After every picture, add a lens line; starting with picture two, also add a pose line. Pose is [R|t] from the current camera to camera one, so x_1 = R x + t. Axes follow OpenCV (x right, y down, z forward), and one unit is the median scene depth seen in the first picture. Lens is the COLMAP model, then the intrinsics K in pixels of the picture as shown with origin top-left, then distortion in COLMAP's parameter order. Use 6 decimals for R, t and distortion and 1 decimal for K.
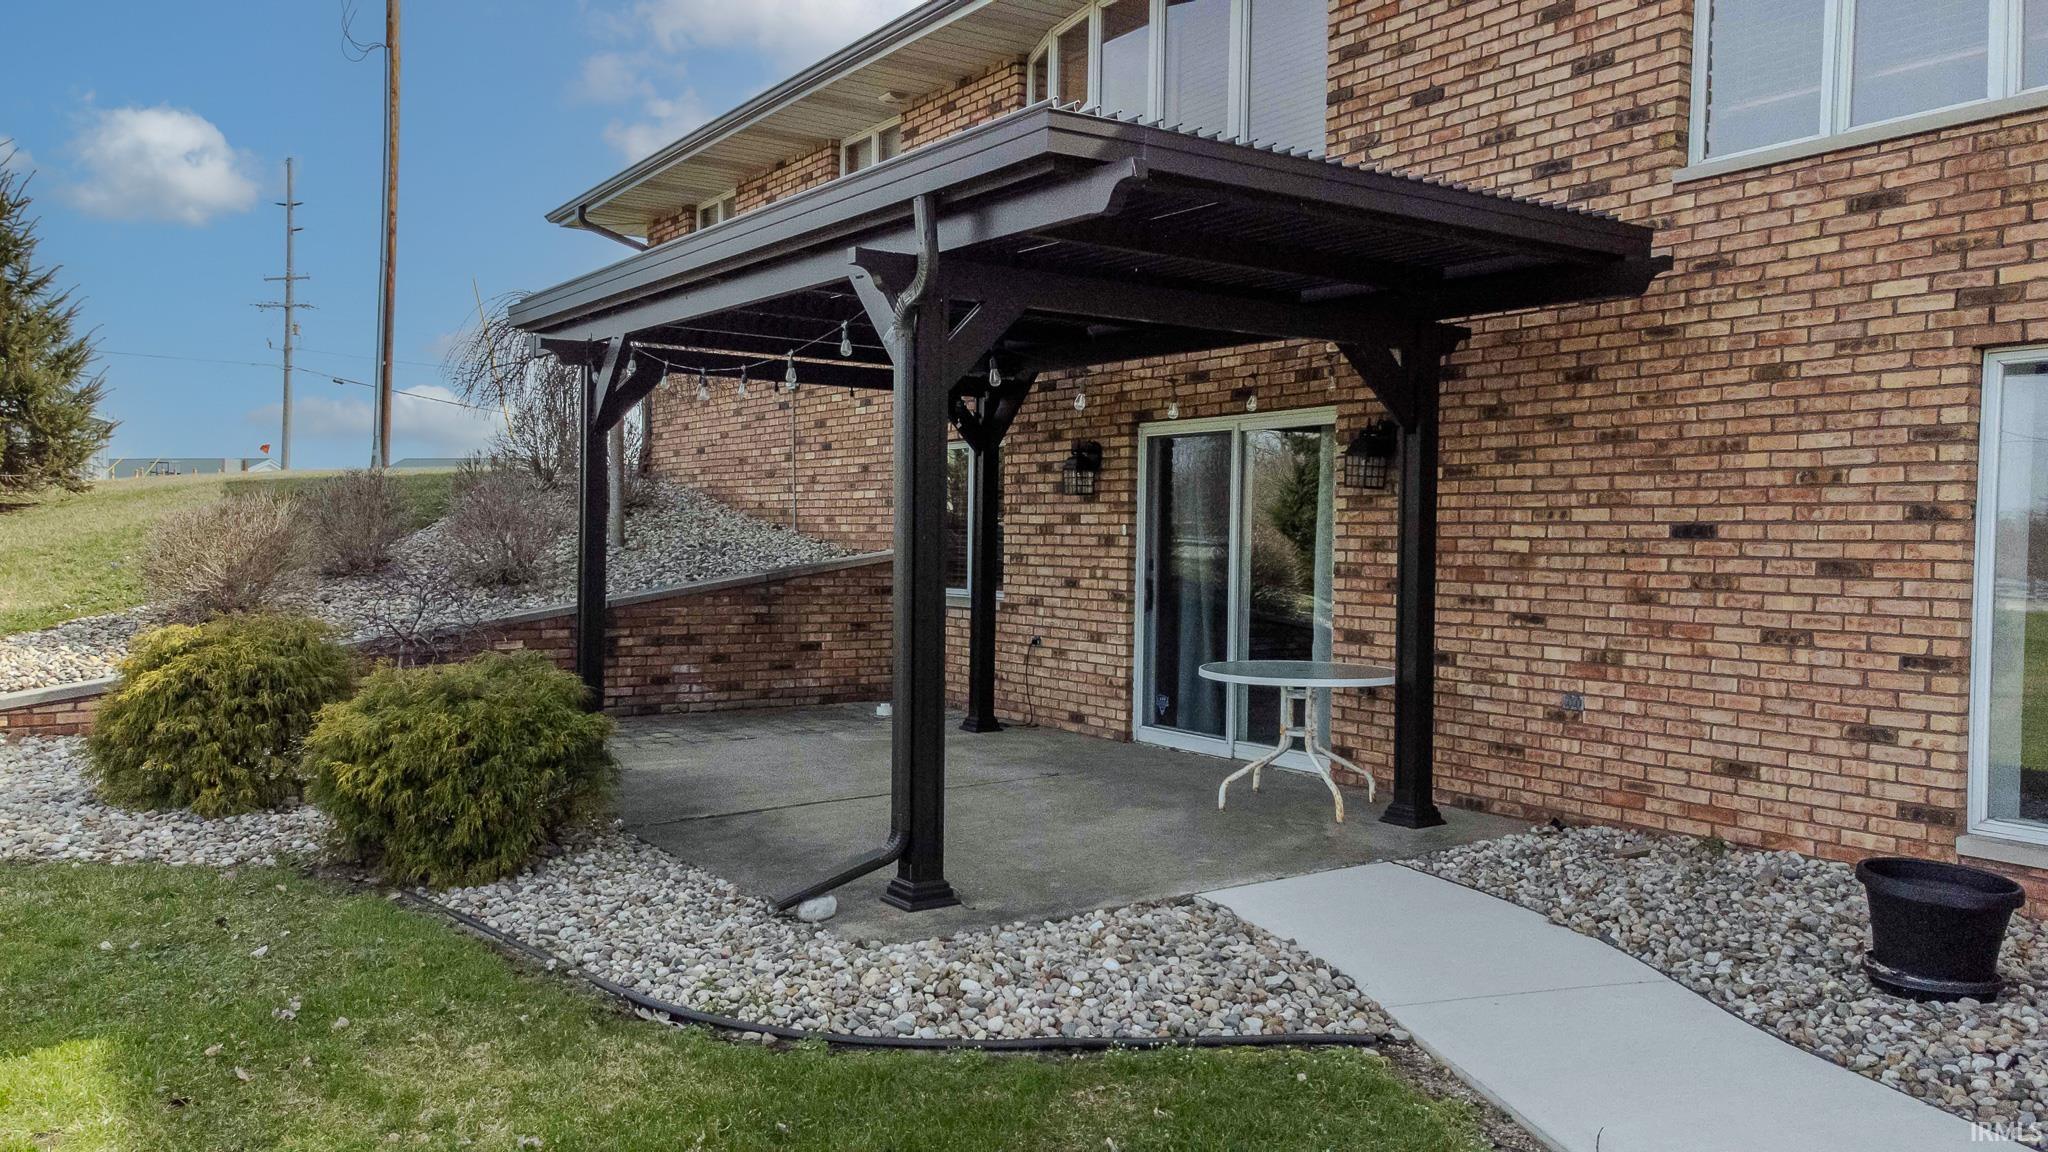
lens RADIAL K [[1529.9, 0, 1022.9], [0, 1529.9, 564.6], [0, 0, 1]] dist [0.048636, 0.004241]
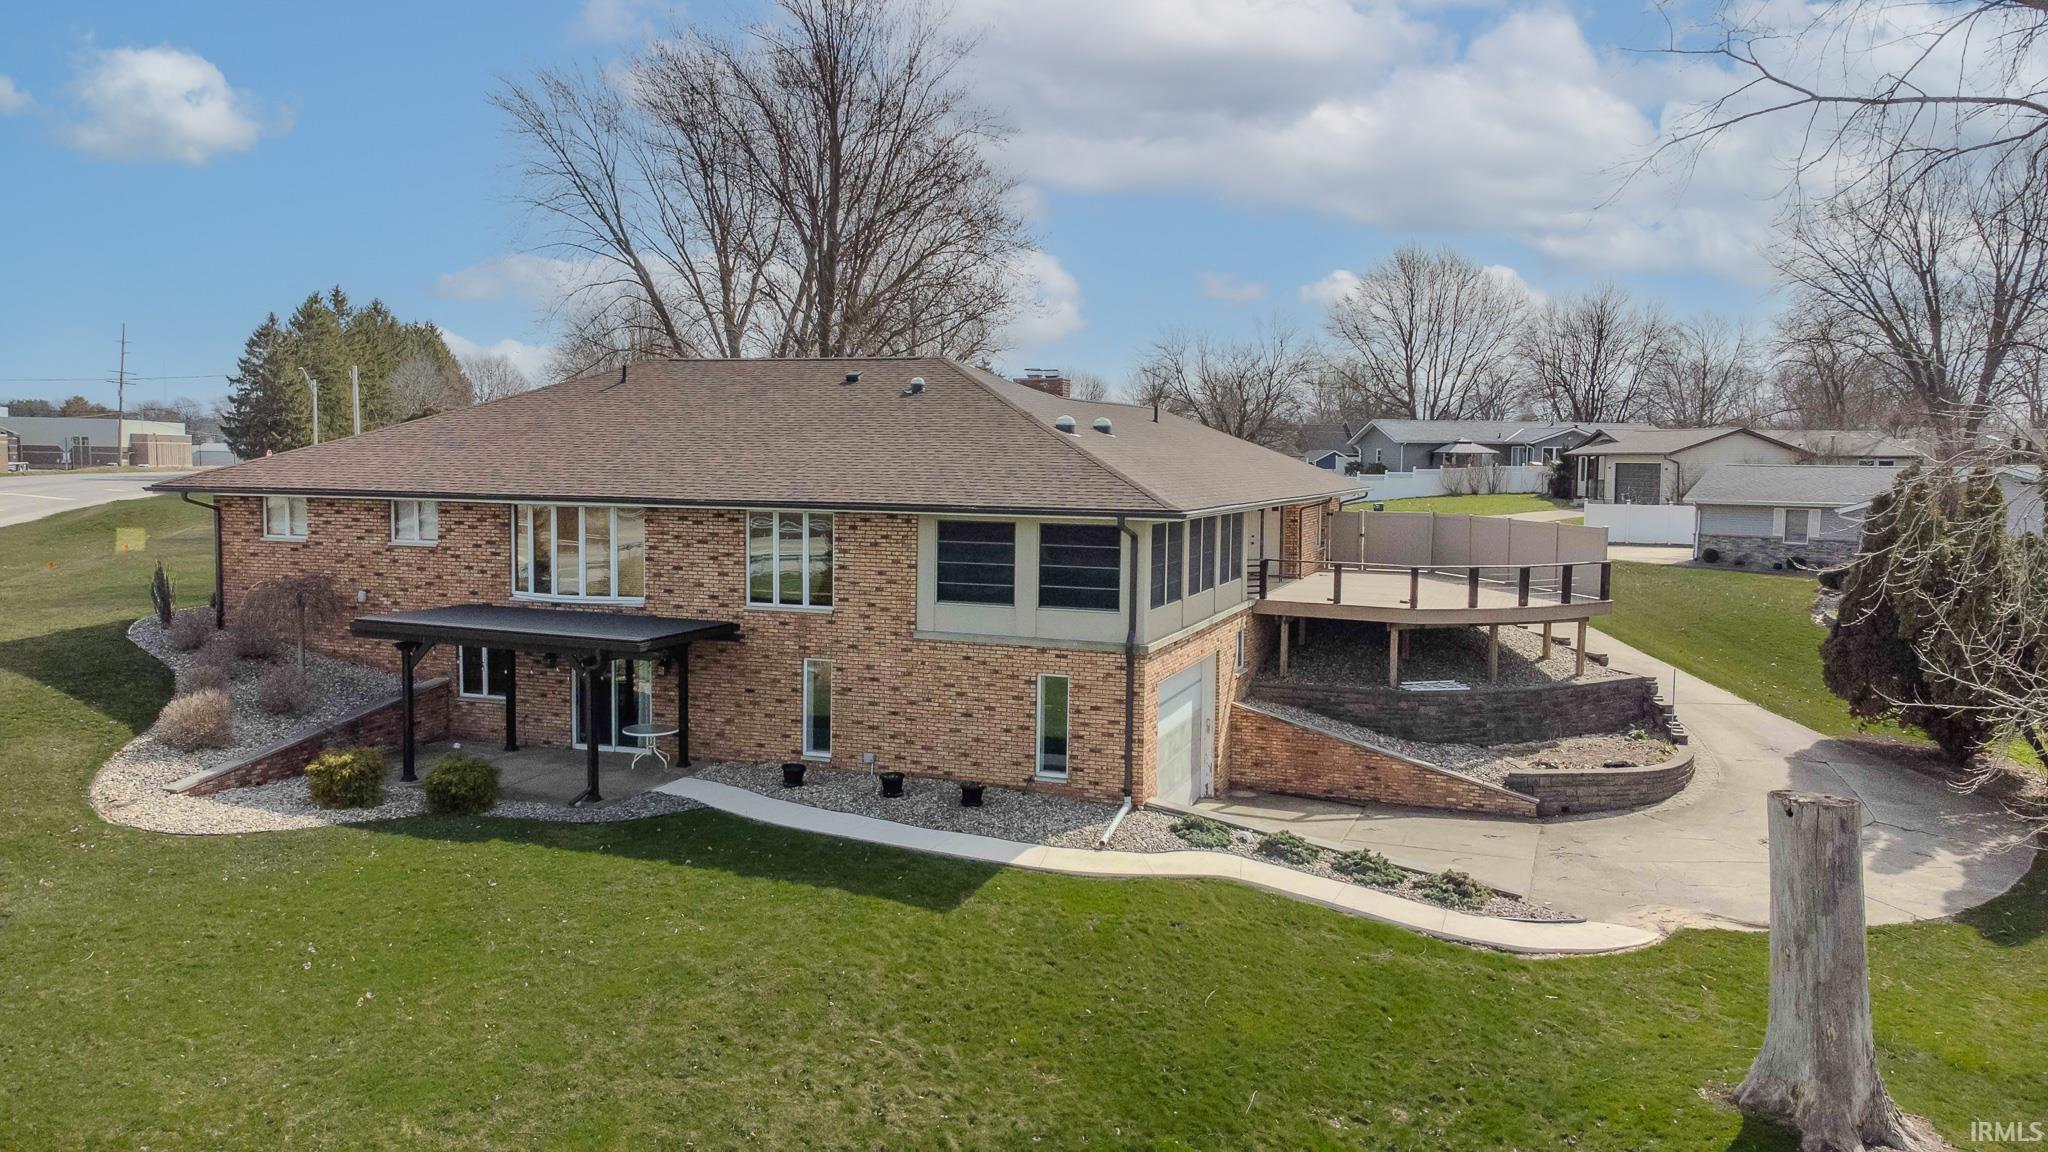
lens RADIAL K [[1529.9, 0, 1026.7], [0, 1529.9, 573.3], [0, 0, 1]] dist [0.048636, 0.004241]
pose [[0.811541, -0.052610, 0.581923, -1.301935], [0.011234, 0.997159, 0.074484, -0.609791], [-0.584188, -0.053910, 0.809826, -2.673448]]
